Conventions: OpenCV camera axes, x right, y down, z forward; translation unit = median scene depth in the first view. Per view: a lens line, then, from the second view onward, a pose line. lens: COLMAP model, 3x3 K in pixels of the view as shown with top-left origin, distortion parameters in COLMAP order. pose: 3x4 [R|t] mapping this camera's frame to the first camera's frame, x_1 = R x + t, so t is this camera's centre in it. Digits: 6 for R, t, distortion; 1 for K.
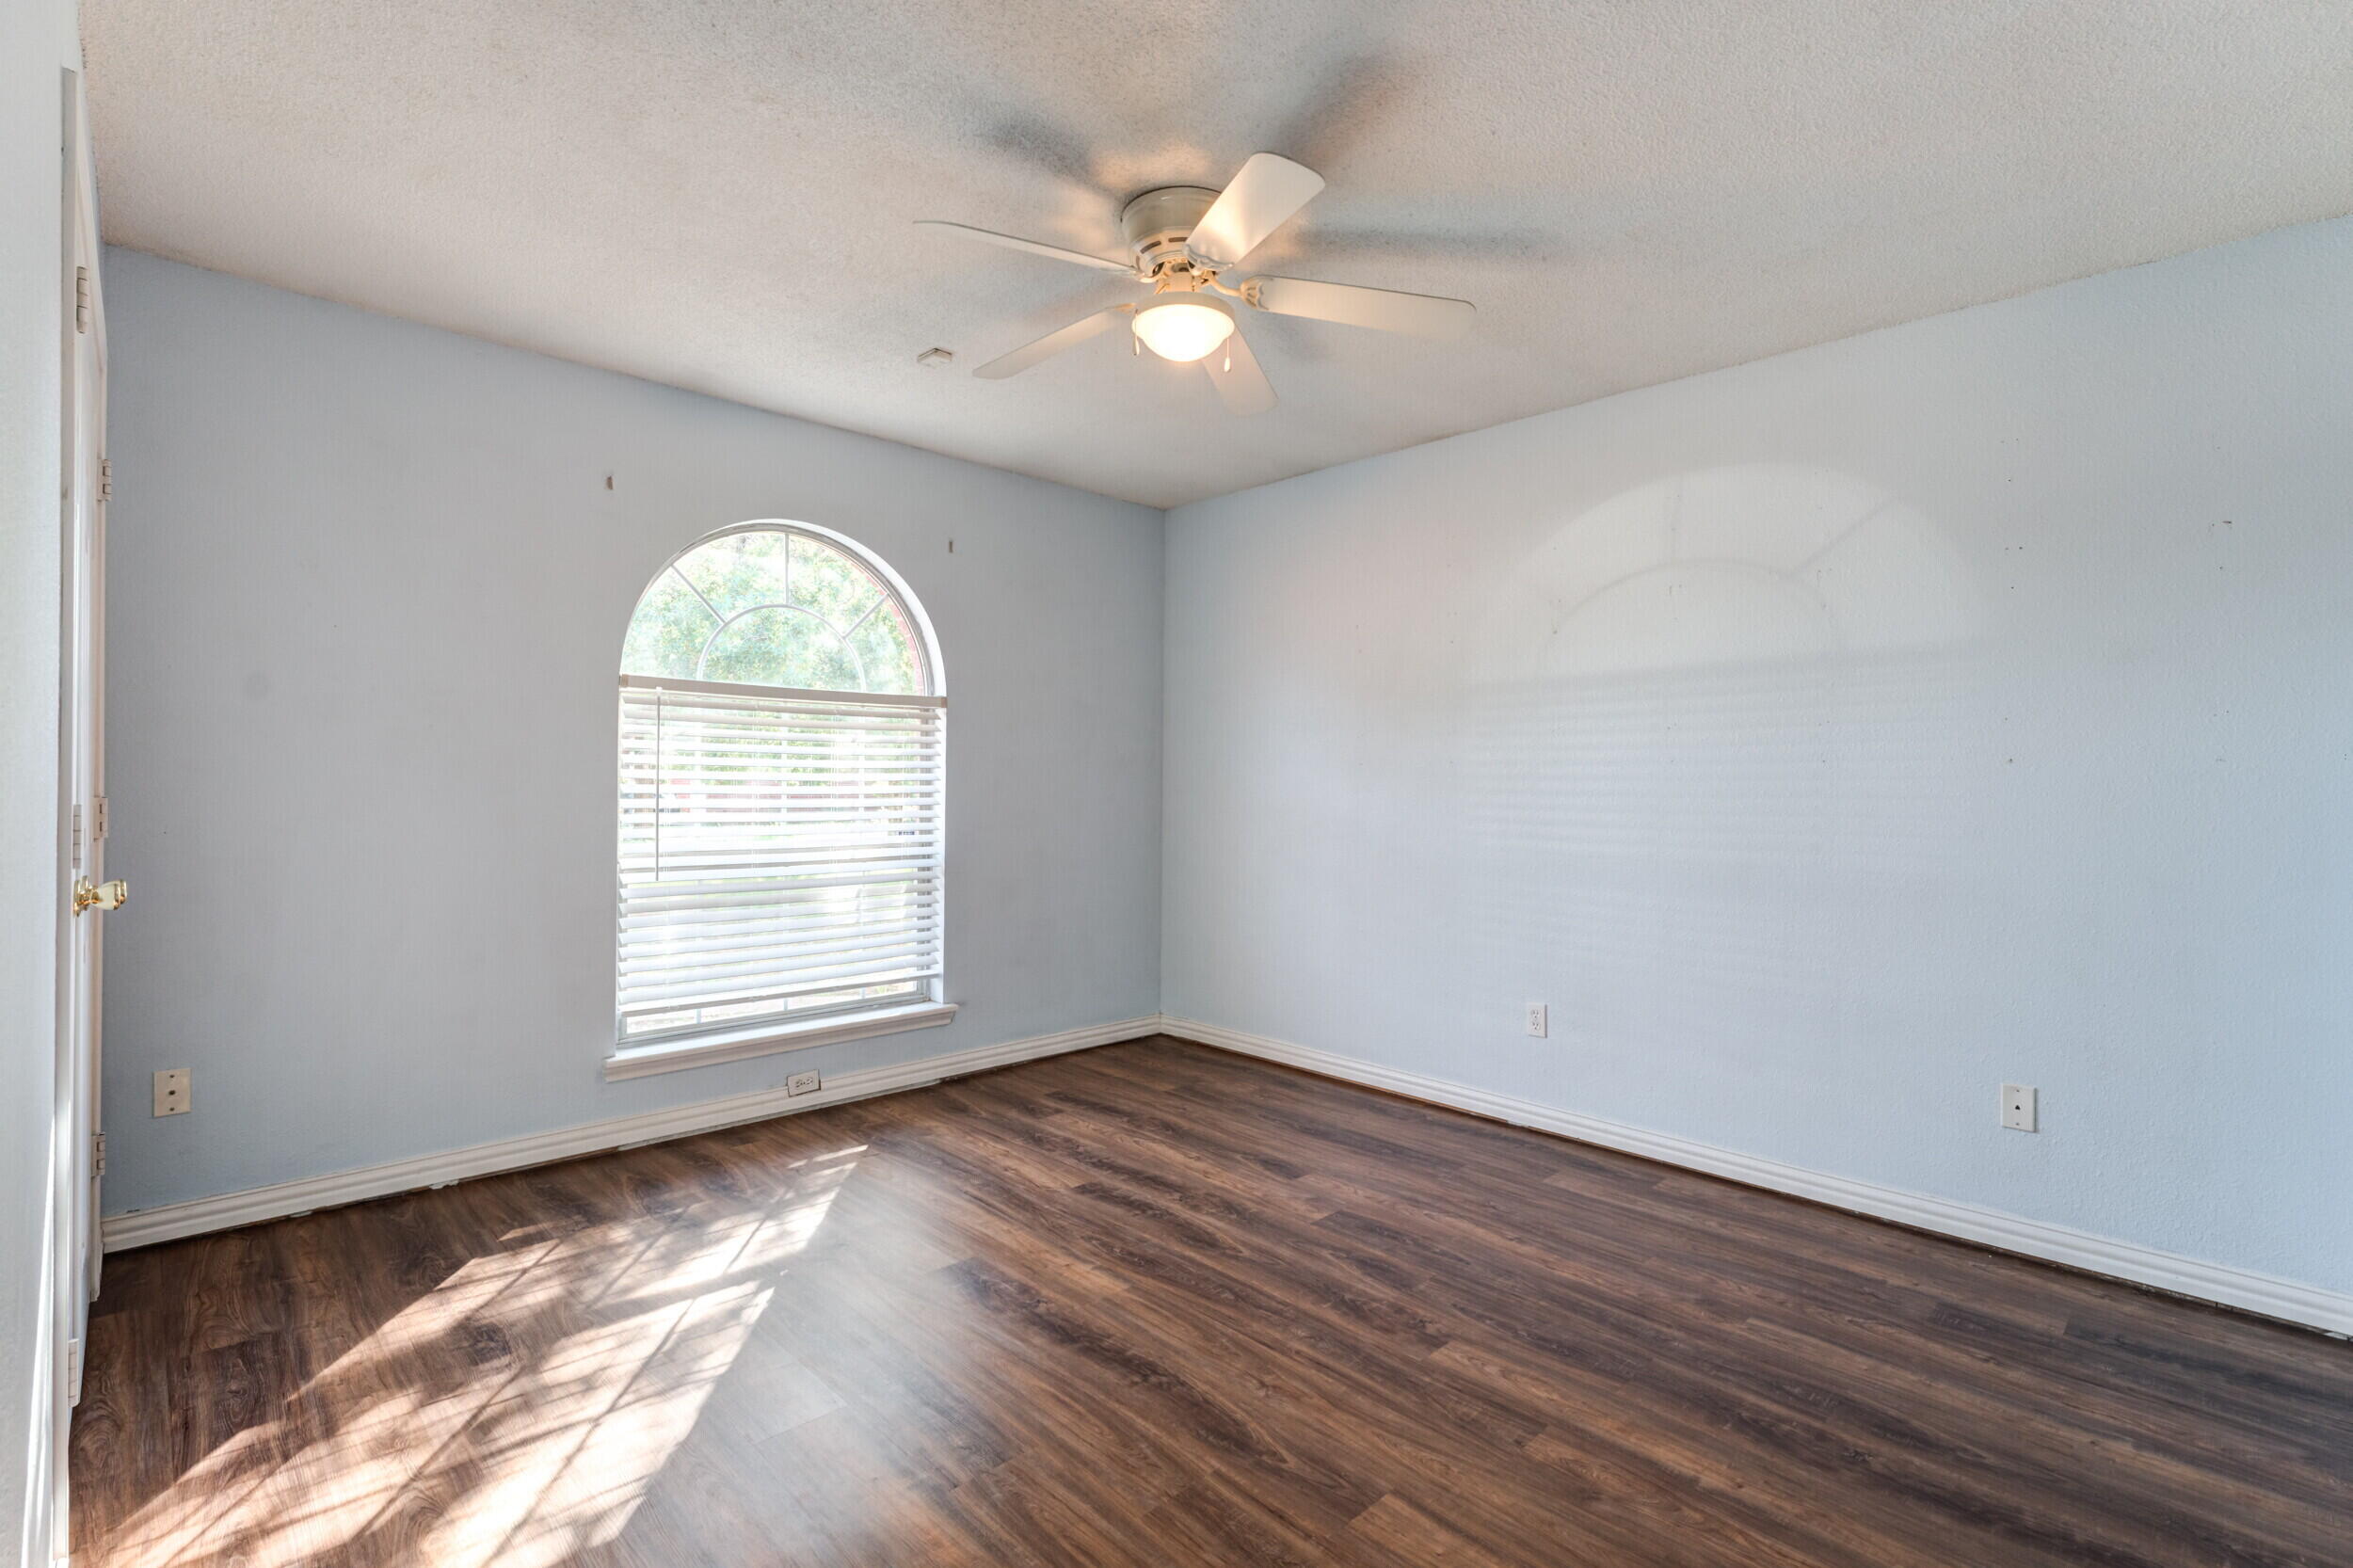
lens RADIAL K [[1222.3, 0, 1176.5], [0, 1222.3, 784.0], [0, 0, 1]] dist [0.012292, -0.002329]
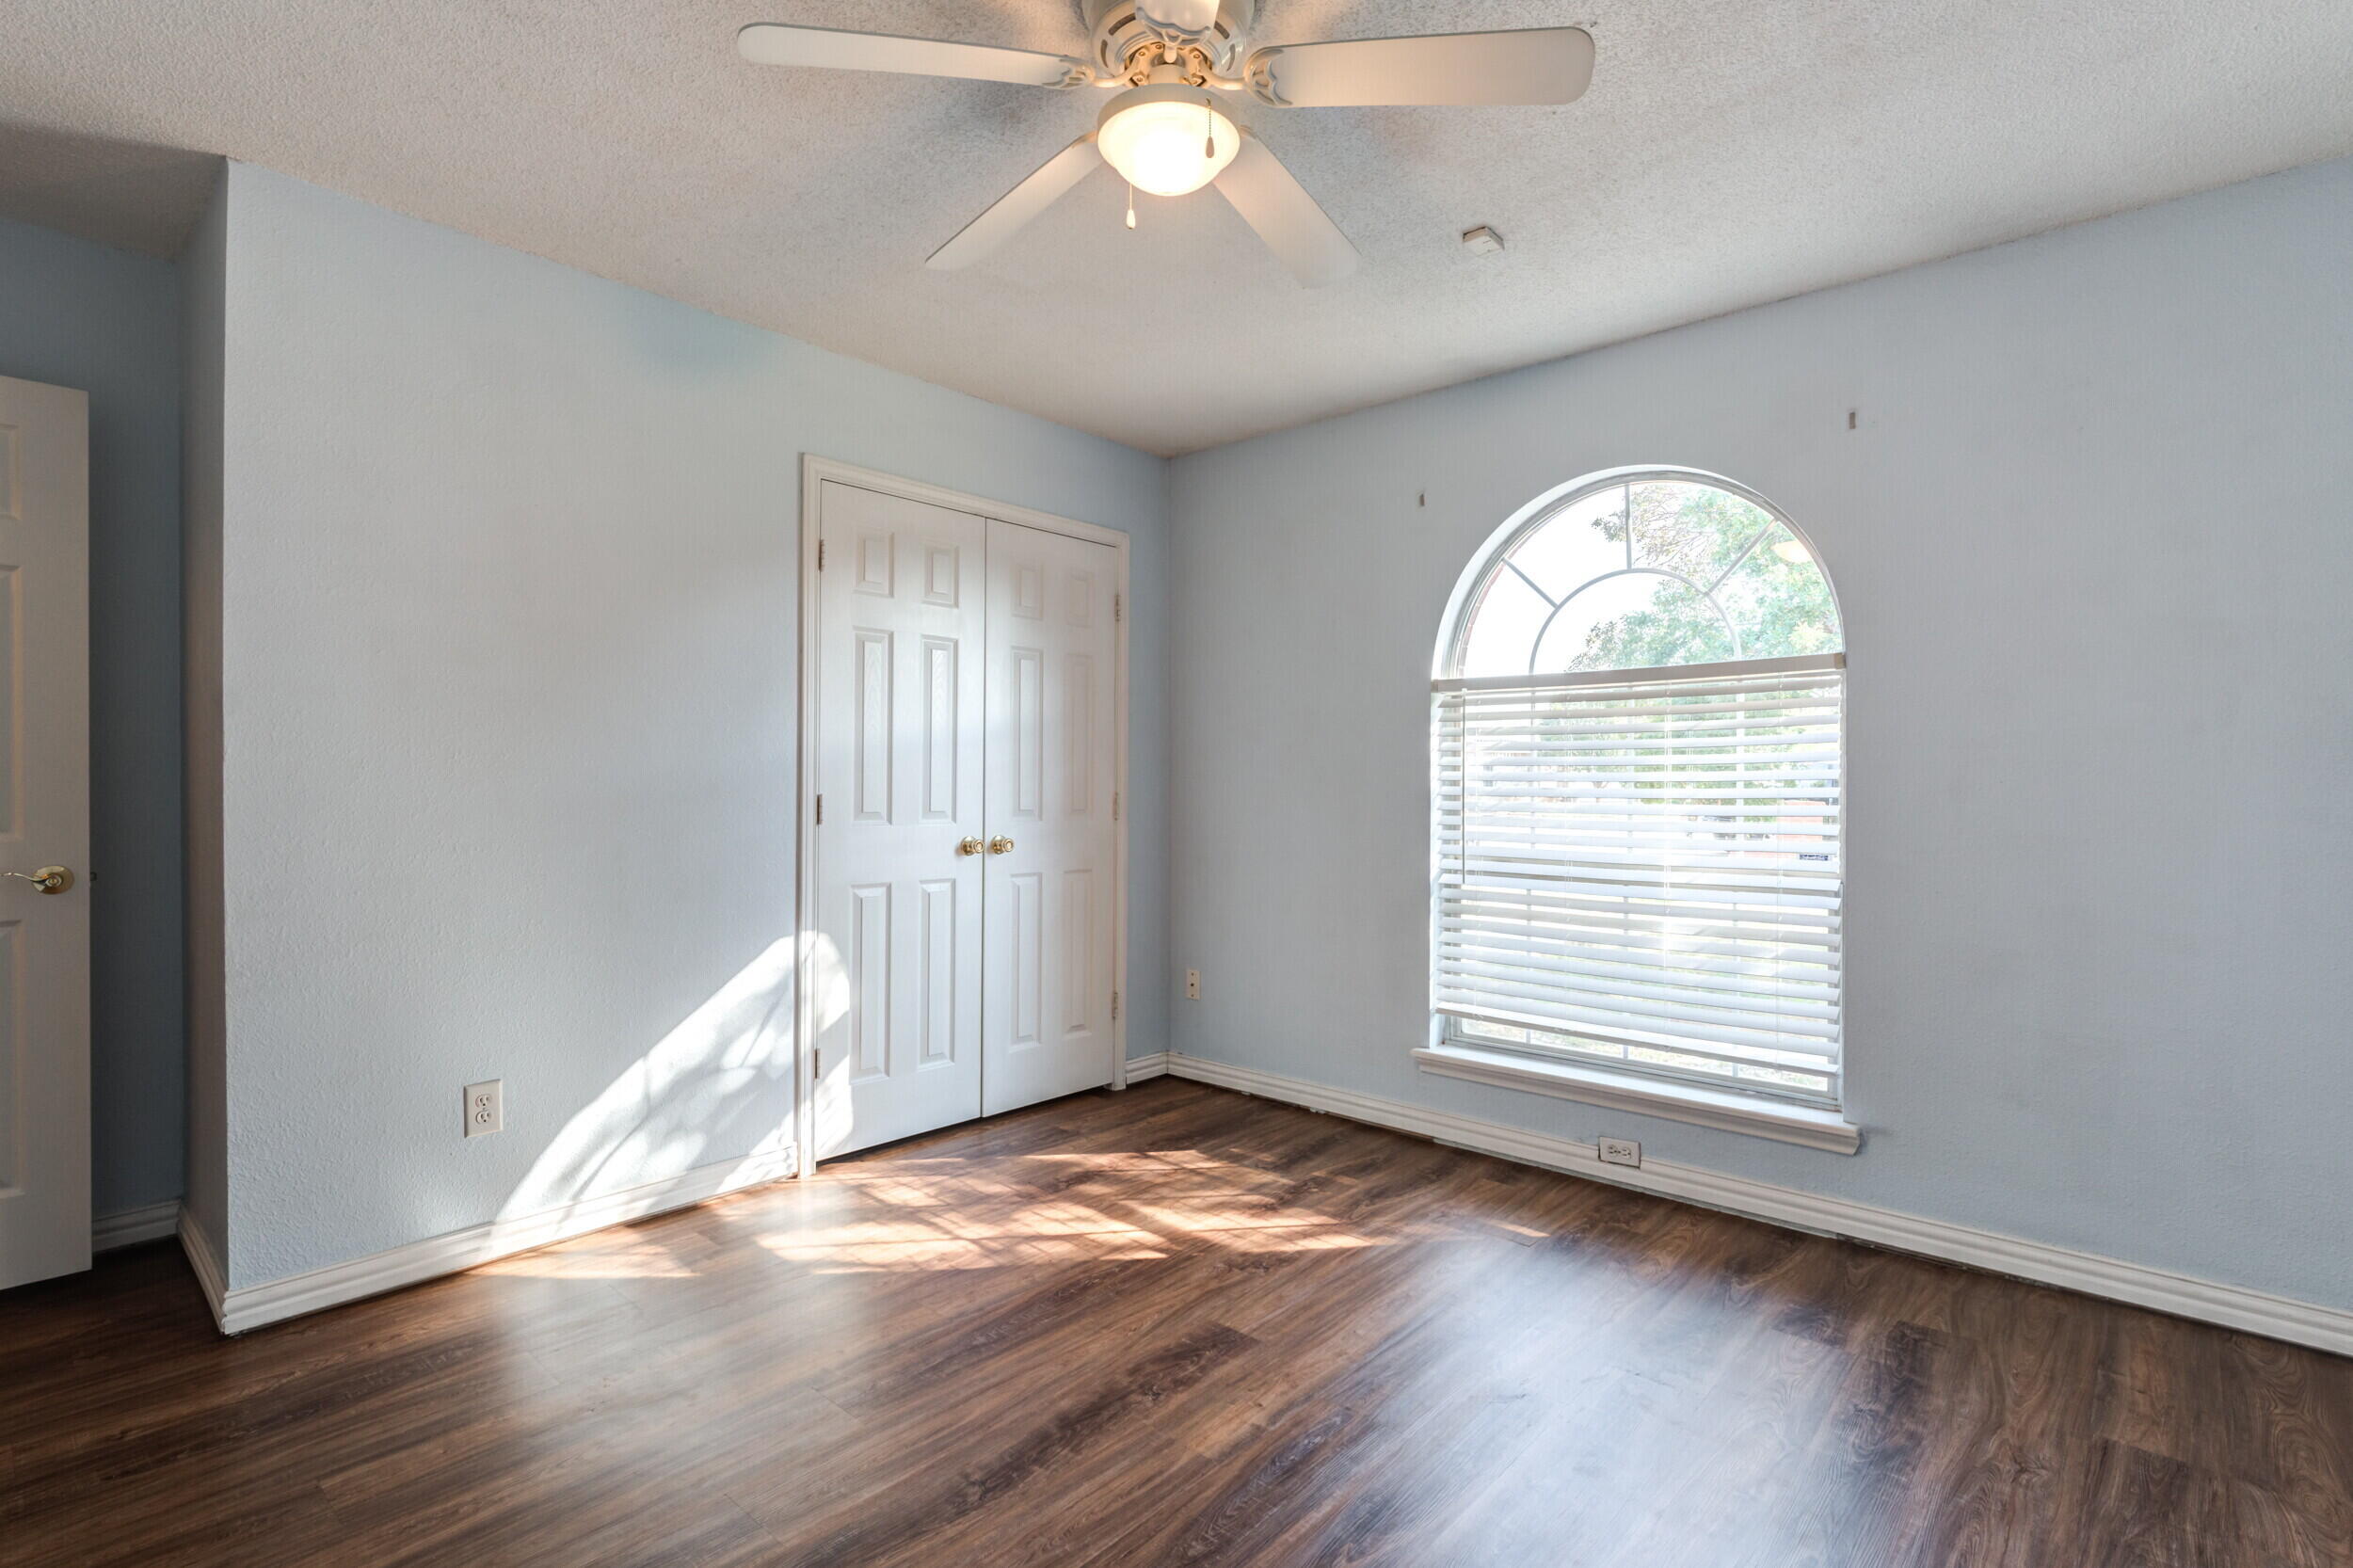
lens RADIAL K [[1174.2, 0, 1176.5], [0, 1174.2, 784.0], [0, 0, 1]] dist [0.001431, -0.001008]
pose [[-0.005984, -0.012152, -0.999908, 0.540872], [-0.006797, 0.999904, -0.012111, 0.011652], [0.999959, 0.006724, -0.006066, 0.790593]]
